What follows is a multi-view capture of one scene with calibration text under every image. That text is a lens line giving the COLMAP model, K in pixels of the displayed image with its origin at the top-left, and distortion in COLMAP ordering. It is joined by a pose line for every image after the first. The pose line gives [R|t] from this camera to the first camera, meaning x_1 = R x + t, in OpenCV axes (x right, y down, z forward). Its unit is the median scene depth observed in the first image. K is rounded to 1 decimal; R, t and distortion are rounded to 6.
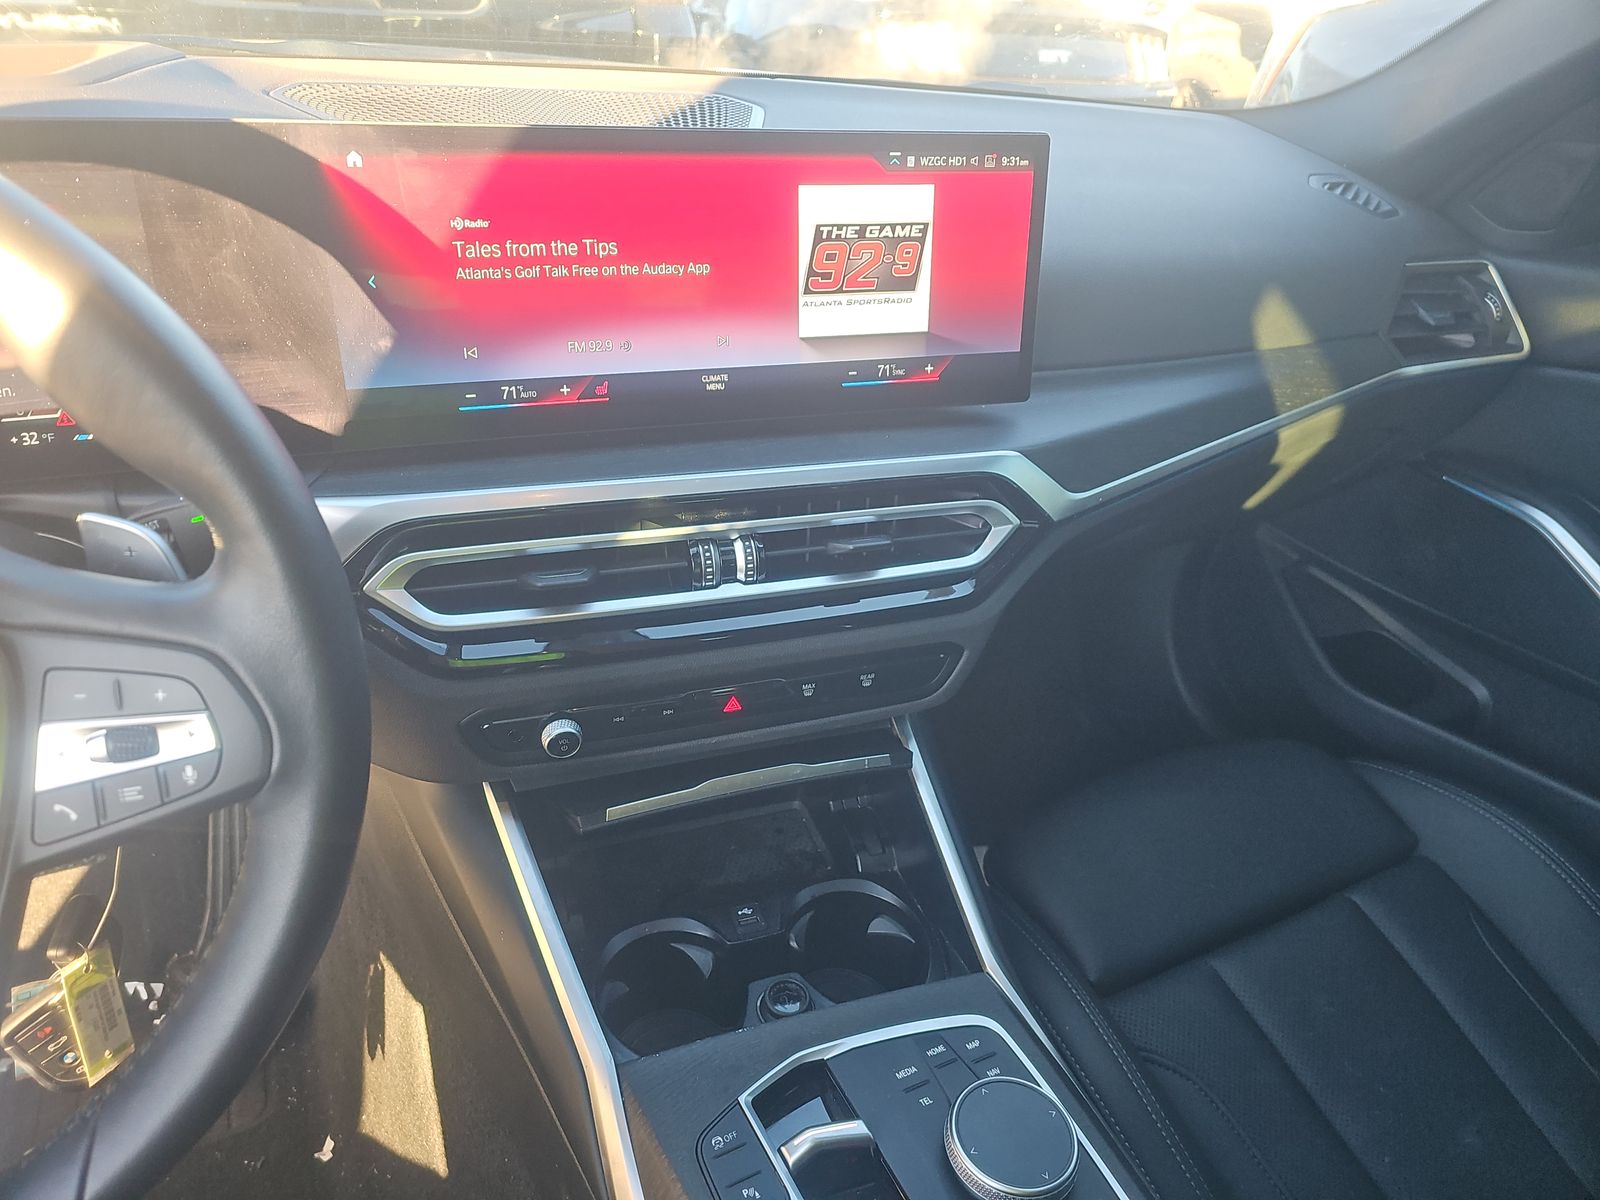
lens RADIAL K [[944.2, 0, 800.0], [0, 944.2, 600.0], [0, 0, 1]] dist [-0.001506, -0.001746]
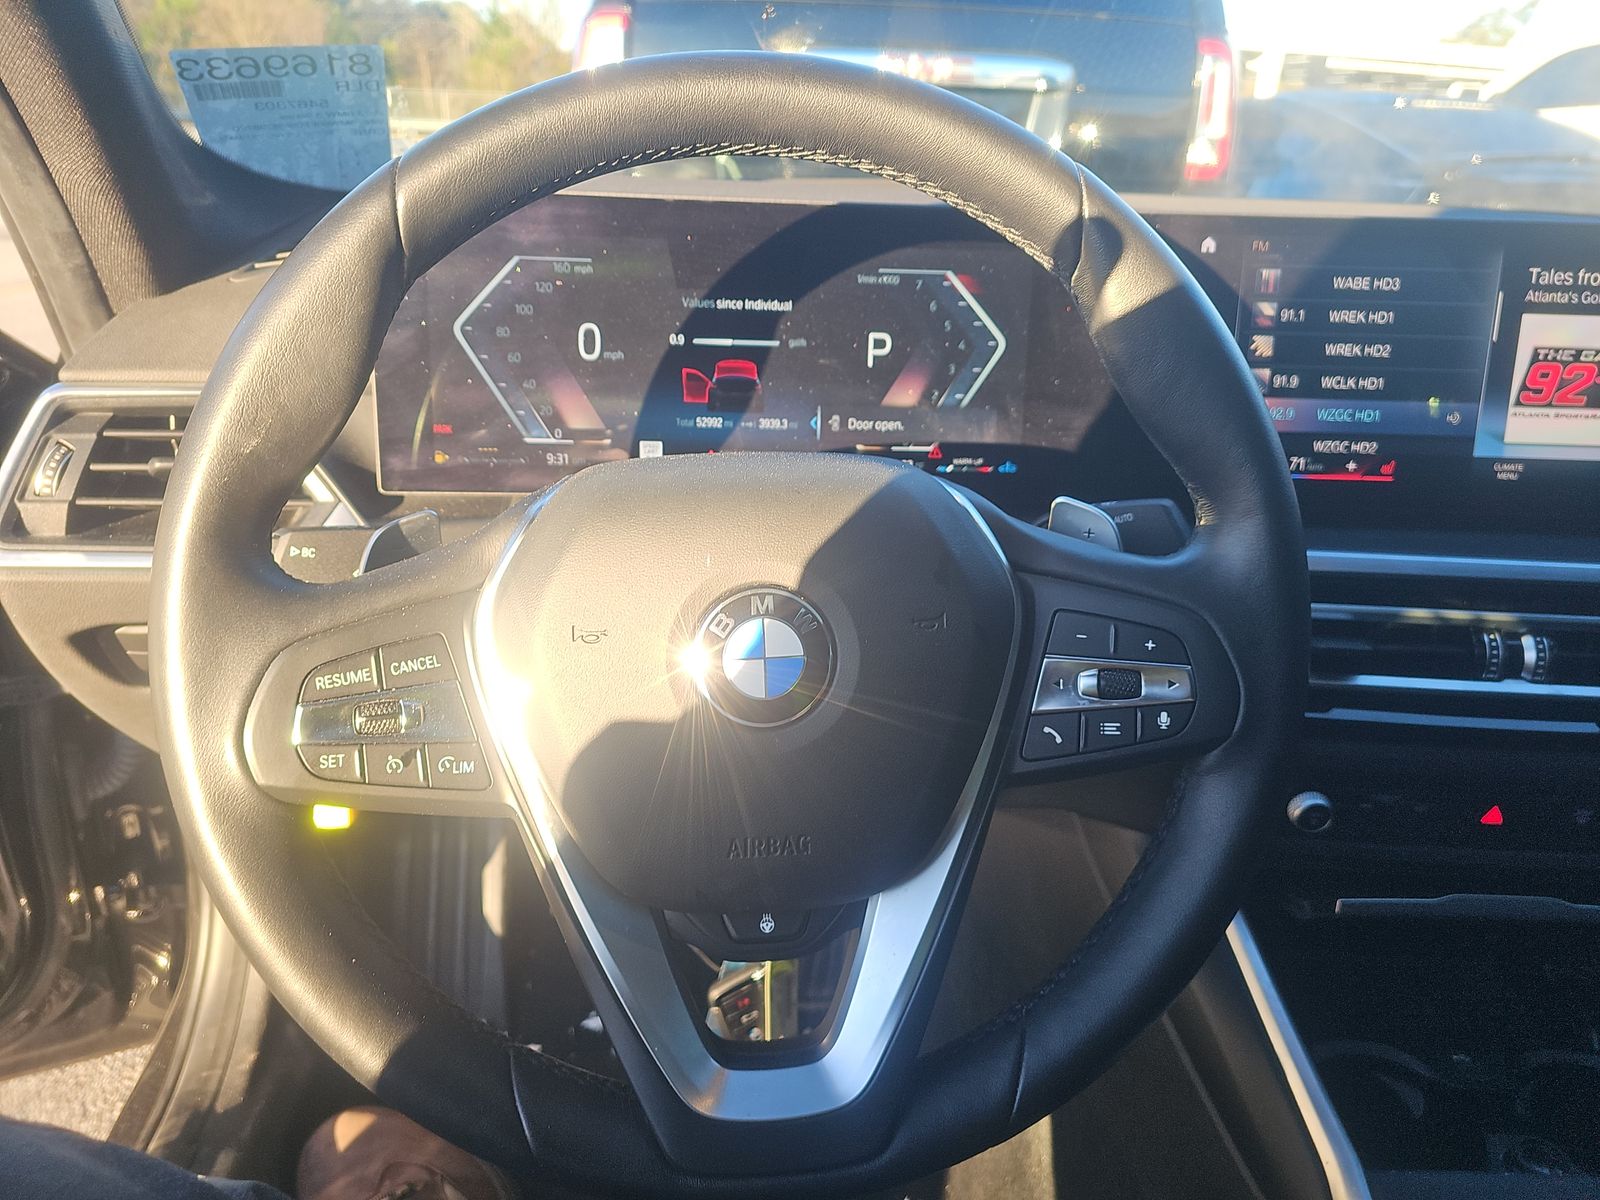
lens RADIAL K [[1032.6, 0, 800.0], [0, 1032.6, 600.0], [0, 0, 1]] dist [0.023880, -0.077264]
pose [[0.921534, 0.104583, -0.373949, -0.354281], [-0.171883, 0.973423, -0.151339, 0.181023], [0.348183, 0.203740, 0.915018, -0.183138]]
